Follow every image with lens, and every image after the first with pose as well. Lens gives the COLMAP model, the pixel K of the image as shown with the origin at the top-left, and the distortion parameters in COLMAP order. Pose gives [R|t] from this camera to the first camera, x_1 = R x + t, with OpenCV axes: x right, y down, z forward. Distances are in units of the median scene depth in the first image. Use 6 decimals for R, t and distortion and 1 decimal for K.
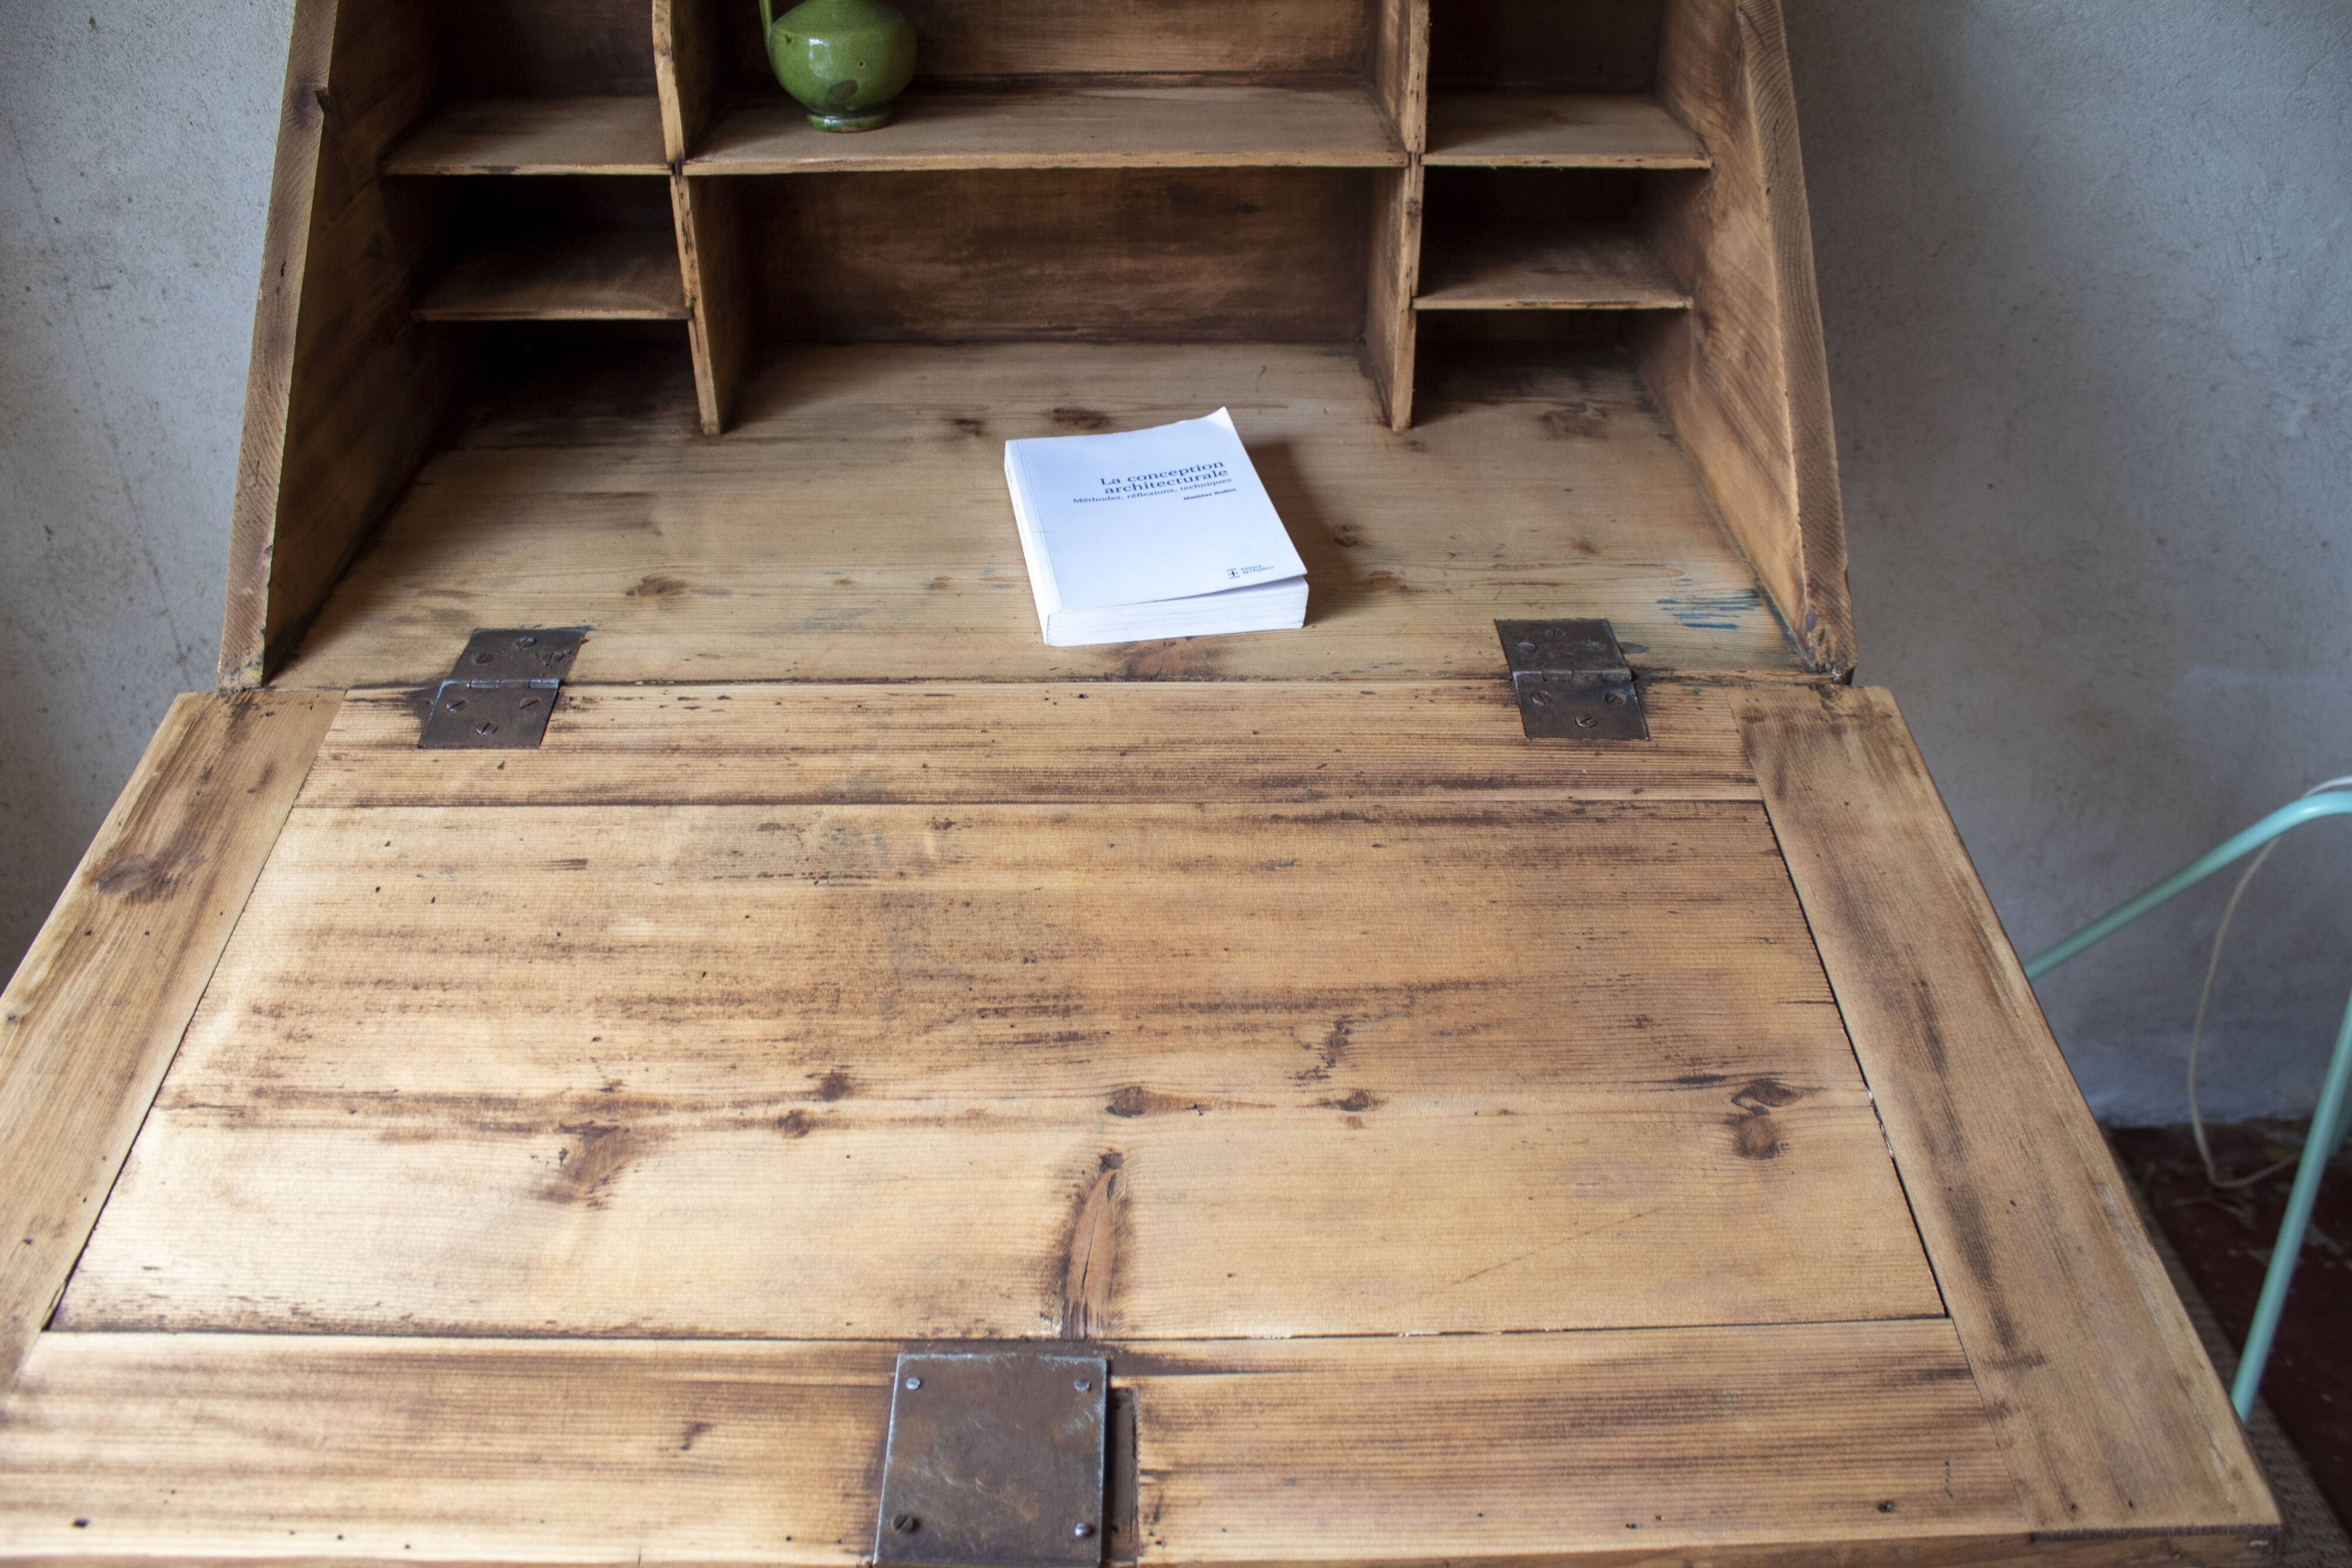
lens RADIAL K [[1942.0, 0, 1173.9], [0, 1942.0, 788.3], [0, 0, 1]] dist [-0.170090, 0.148607]
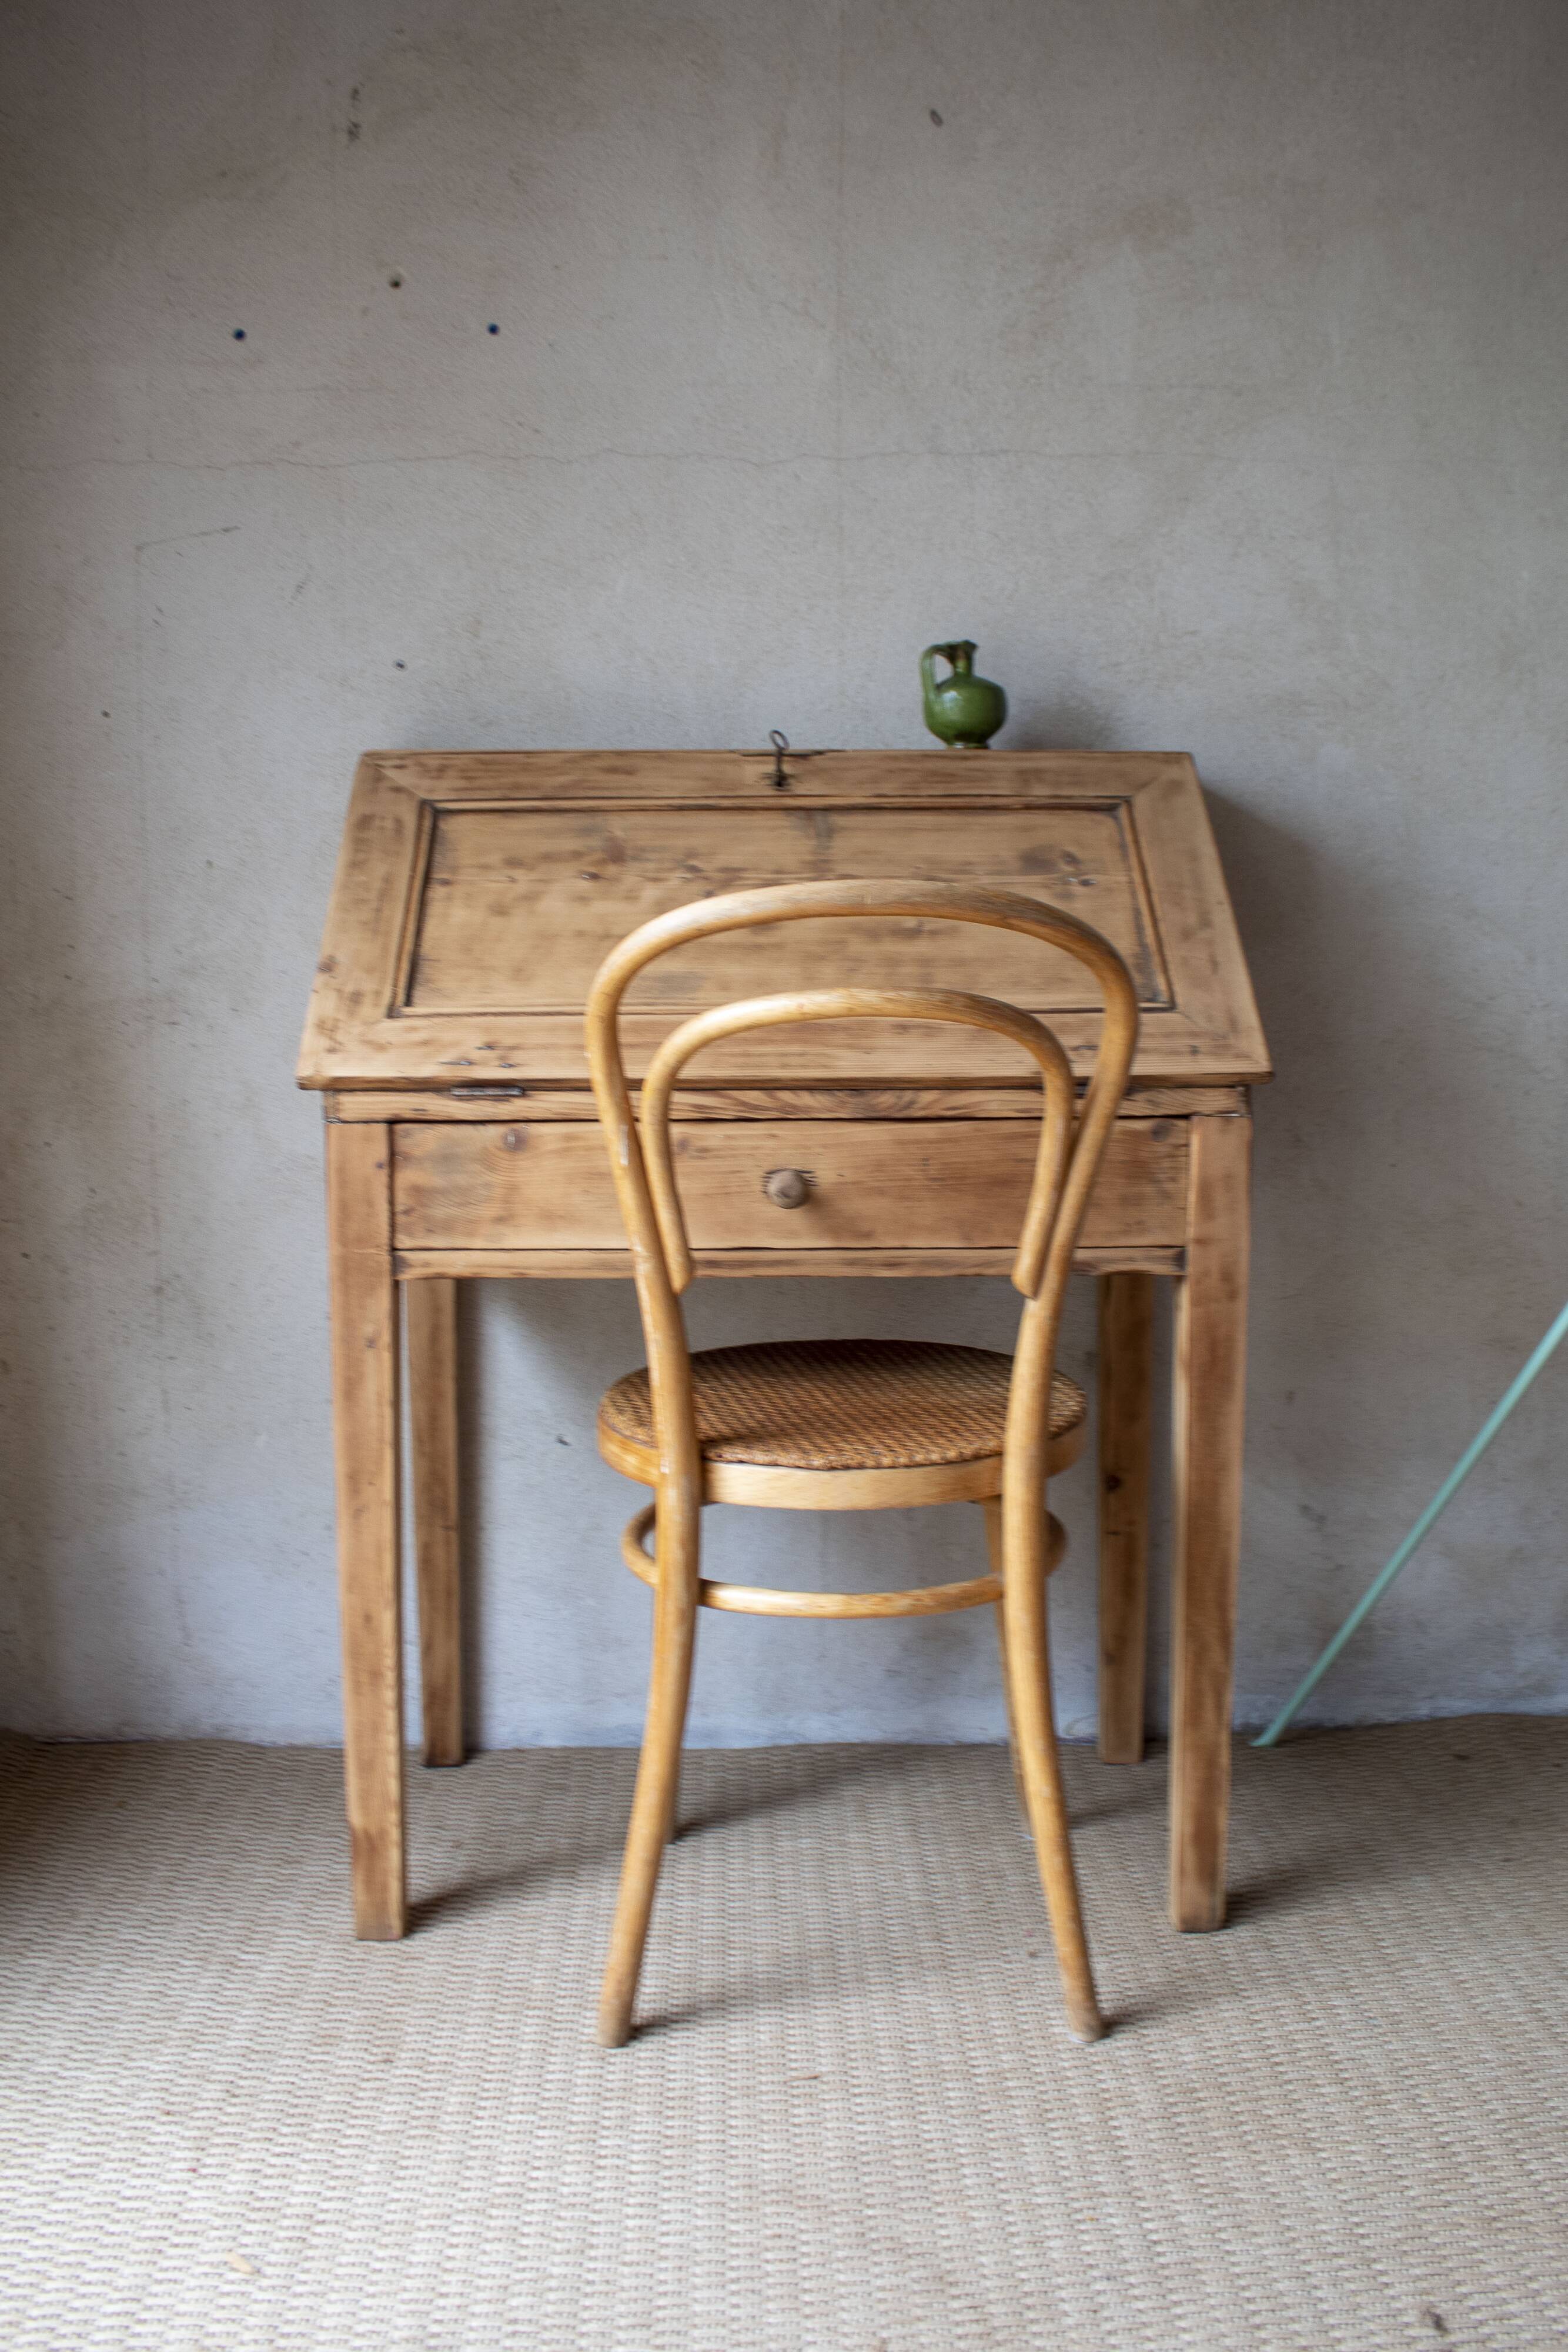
lens RADIAL K [[2068.9, 0, 768.3], [0, 2068.9, 1156.3], [0, 0, 1]] dist [-0.159291, 0.138187]
pose [[0.999938, -0.007273, -0.008457, -0.069091], [0.002404, 0.880883, -0.473328, 0.842384], [0.010892, 0.473279, 0.880845, -0.612472]]
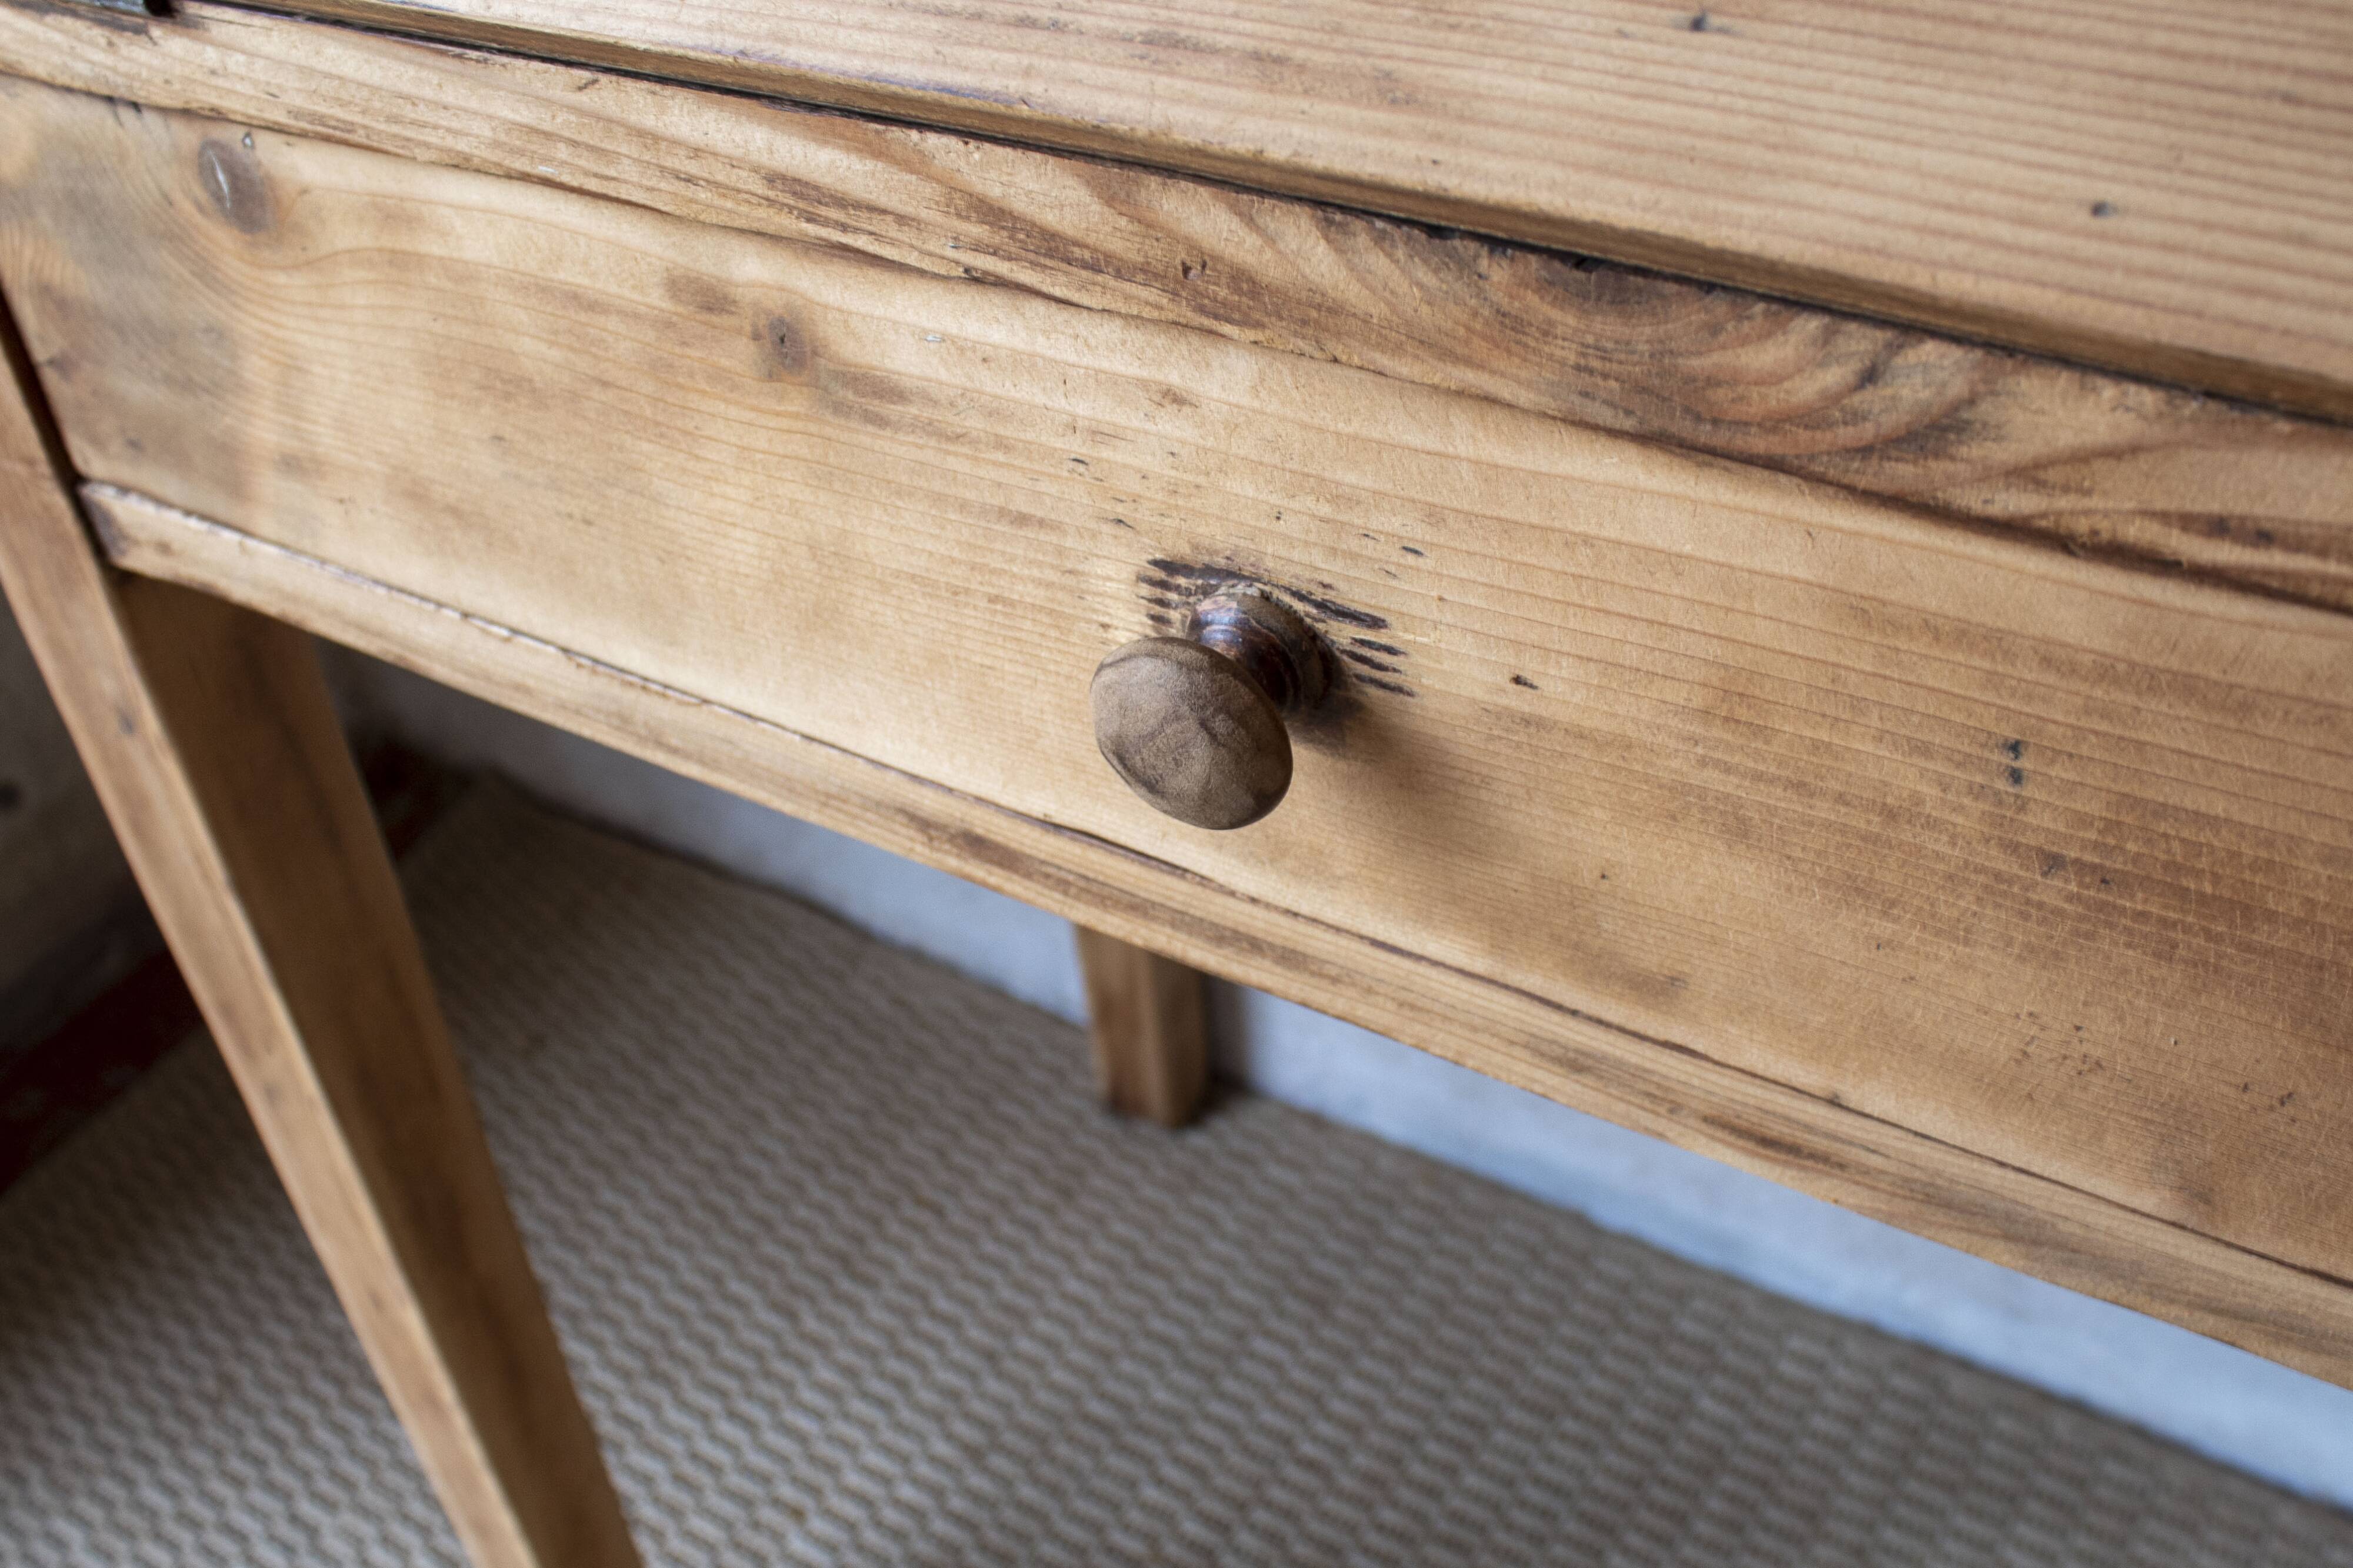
lens RADIAL K [[2477.0, 0, 1176.1], [0, 2477.0, 781.2], [0, 0, 1]] dist [-0.236391, 0.401664]
pose [[0.826230, 0.291258, -0.482195, 0.117404], [-0.233579, 0.956047, 0.177245, -0.032490], [0.512625, -0.033815, 0.857946, 0.637057]]
